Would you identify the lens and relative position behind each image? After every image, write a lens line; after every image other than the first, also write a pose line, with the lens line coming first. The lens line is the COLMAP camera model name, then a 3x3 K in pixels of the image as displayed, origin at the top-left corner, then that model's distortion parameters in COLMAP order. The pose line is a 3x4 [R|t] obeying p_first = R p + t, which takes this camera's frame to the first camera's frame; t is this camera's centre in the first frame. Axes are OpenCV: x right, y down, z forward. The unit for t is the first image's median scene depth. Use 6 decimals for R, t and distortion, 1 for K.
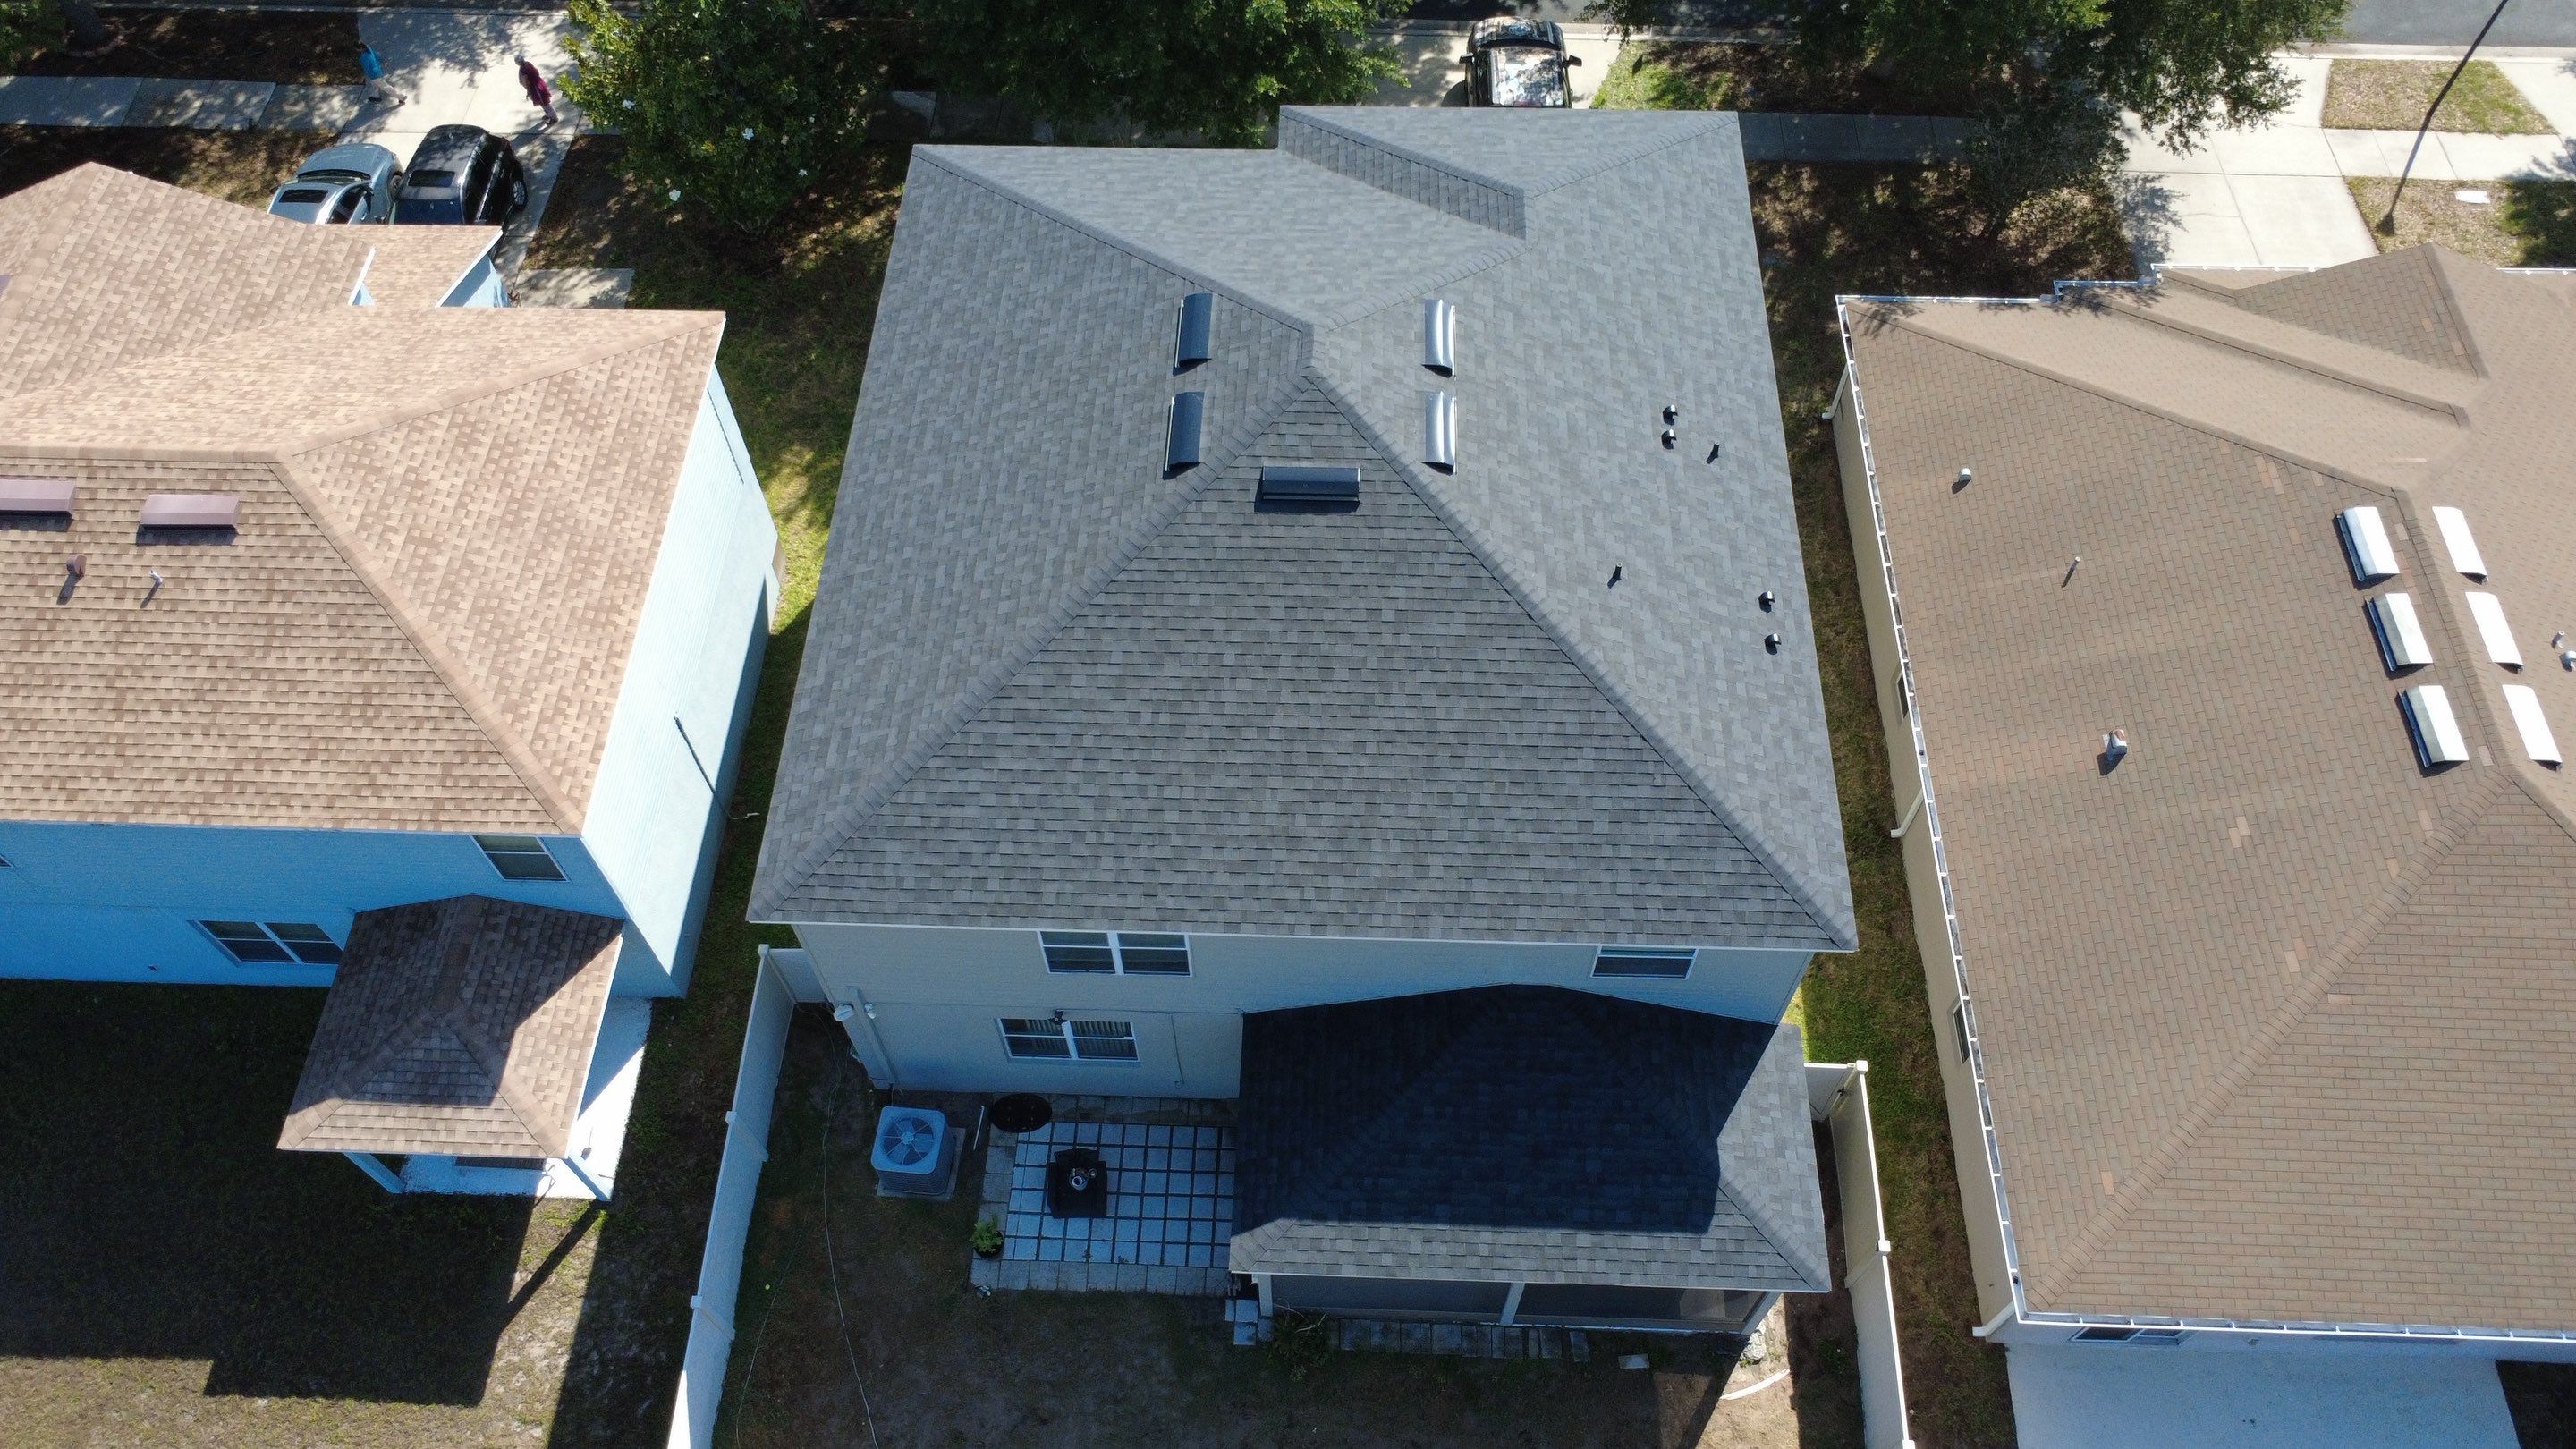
lens RADIAL K [[1865.5, 0, 1284.7], [0, 1865.5, 727.7], [0, 0, 1]] dist [-0.001421, 0.004051]
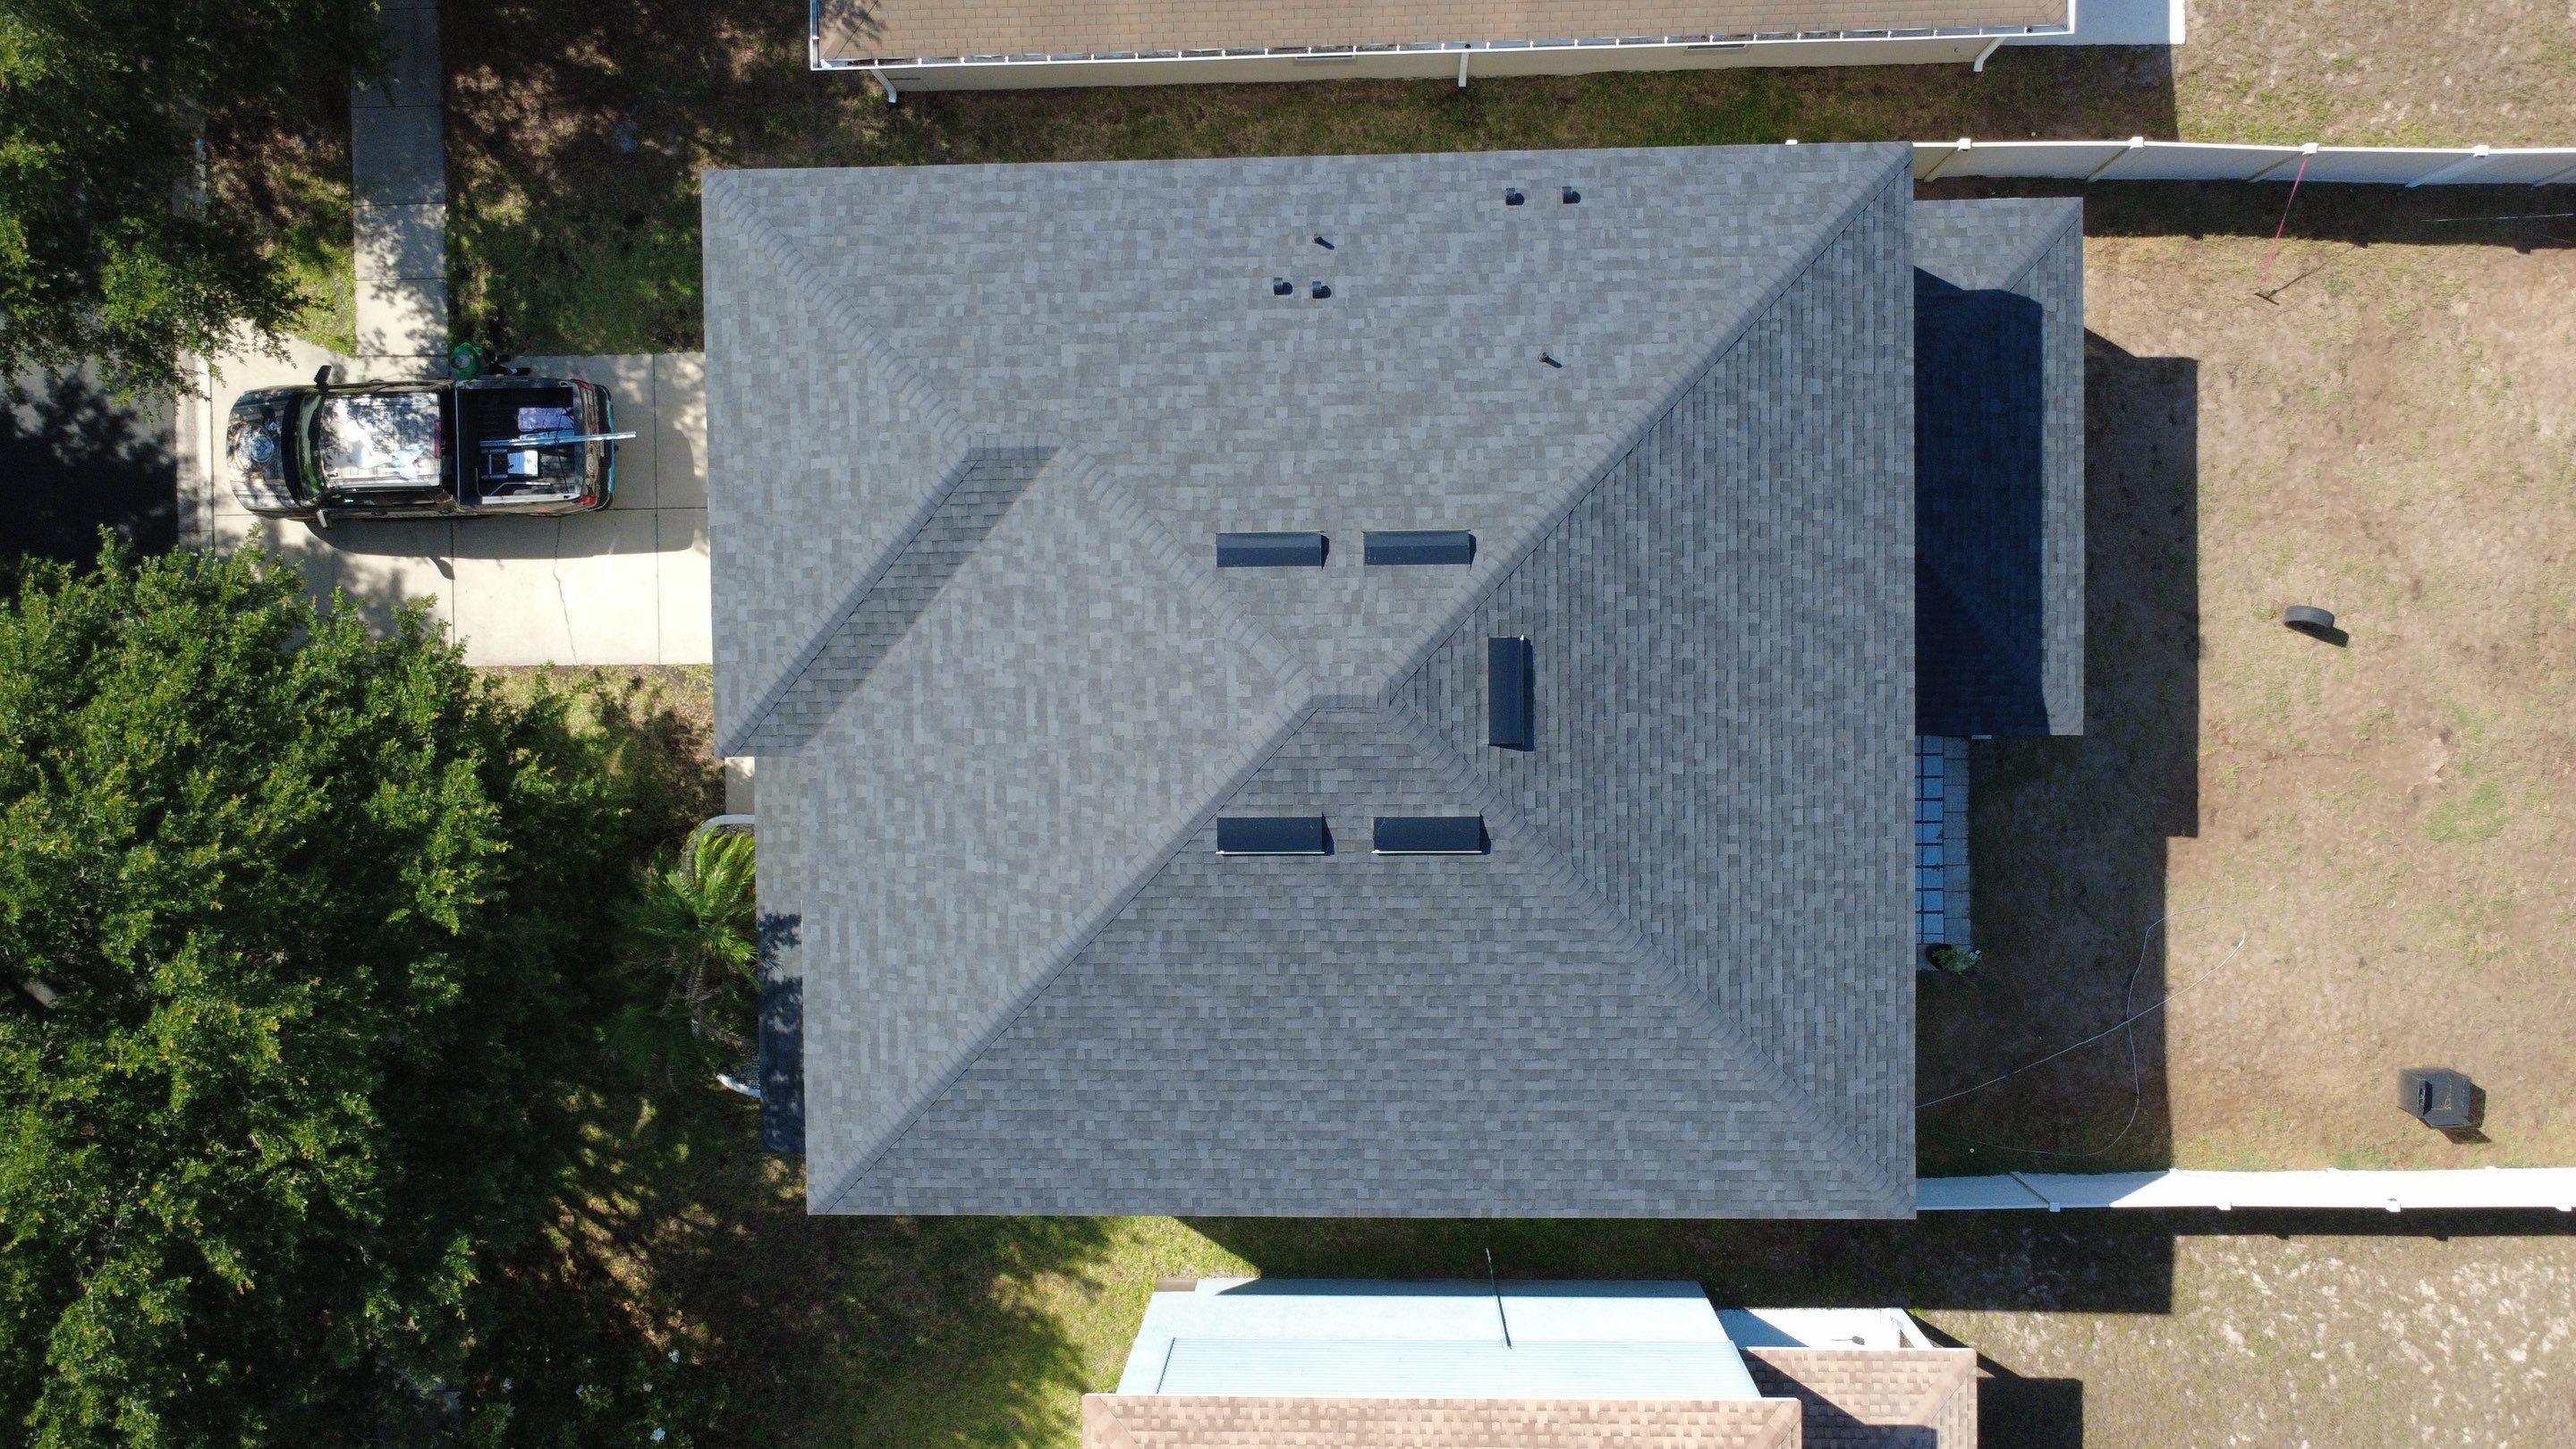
lens RADIAL K [[1865.5, 0, 1280.0], [0, 1865.5, 716.6], [0, 0, 1]] dist [-0.001421, 0.004051]
pose [[-0.046489, -0.998792, -0.015892, 0.019455], [0.863400, -0.048178, 0.502214, -0.631474], [-0.502373, 0.009626, 0.864597, 0.250334]]
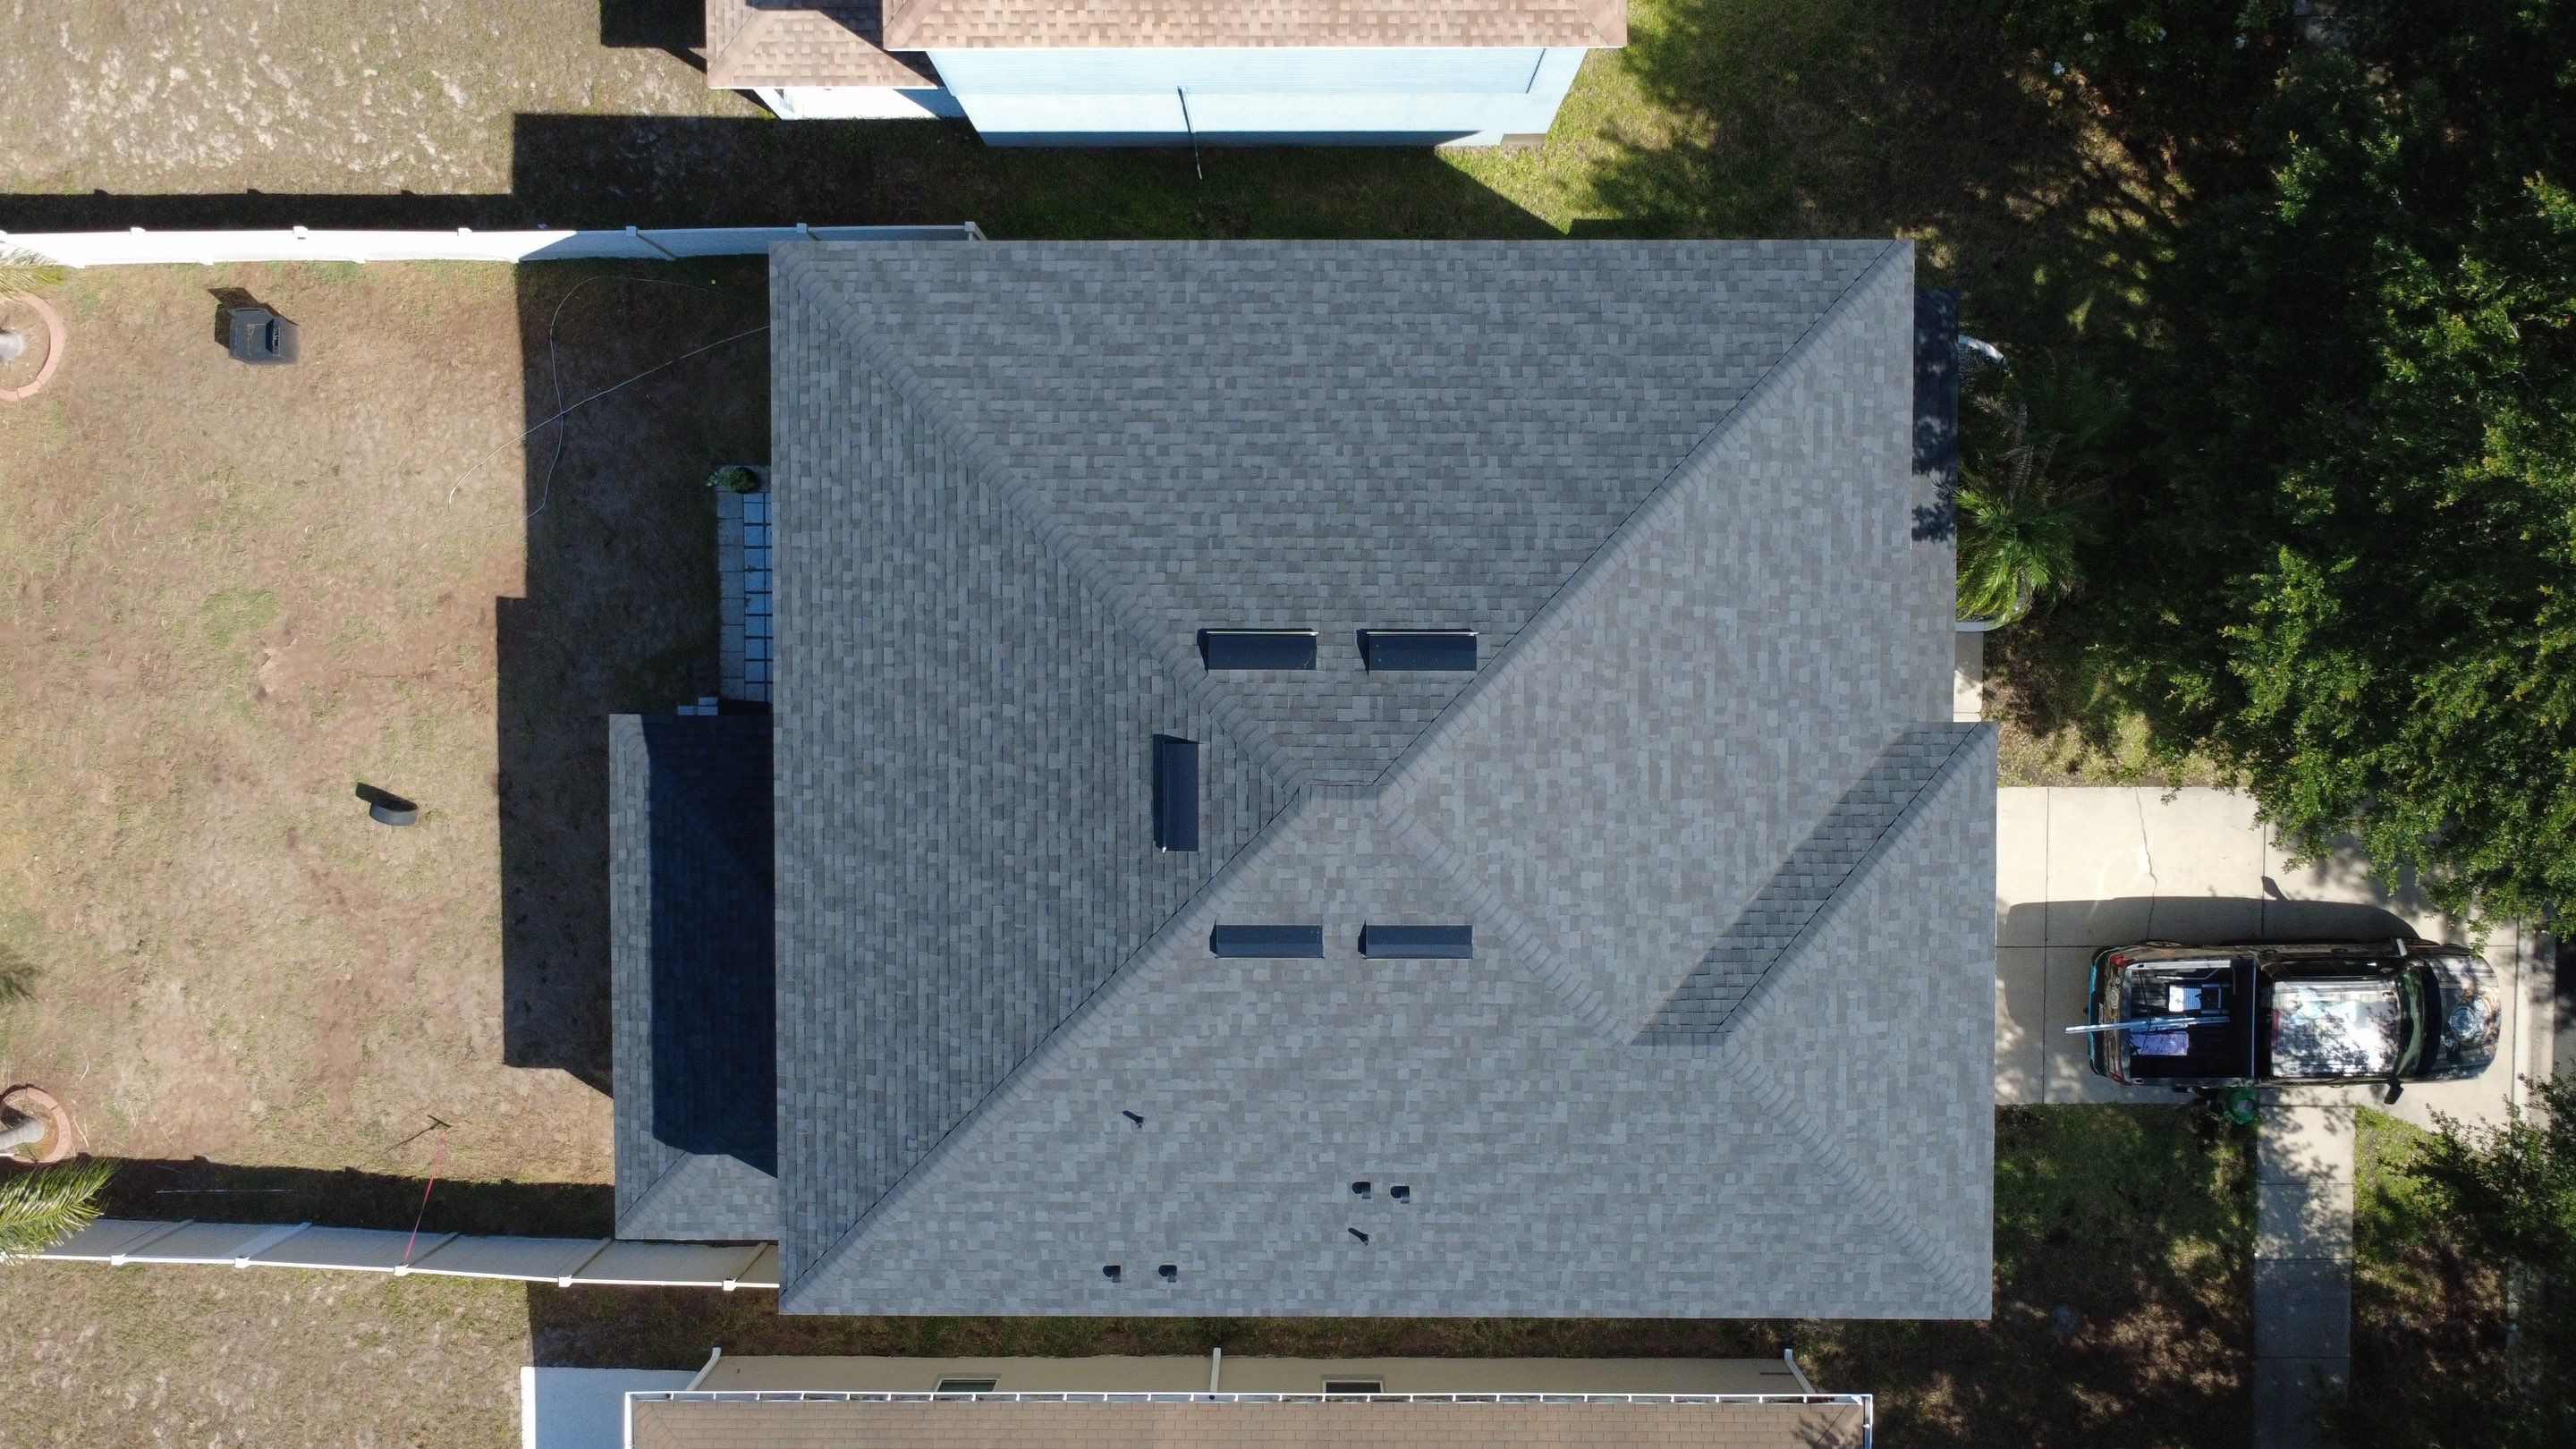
lens RADIAL K [[1865.5, 0, 1286.7], [0, 1865.5, 722.6], [0, 0, 1]] dist [-0.001421, 0.004051]
pose [[0.035555, 0.998433, 0.043210, -0.054268], [-0.833301, 0.005751, 0.552790, -0.619390], [0.551675, -0.055661, 0.832200, 0.262490]]
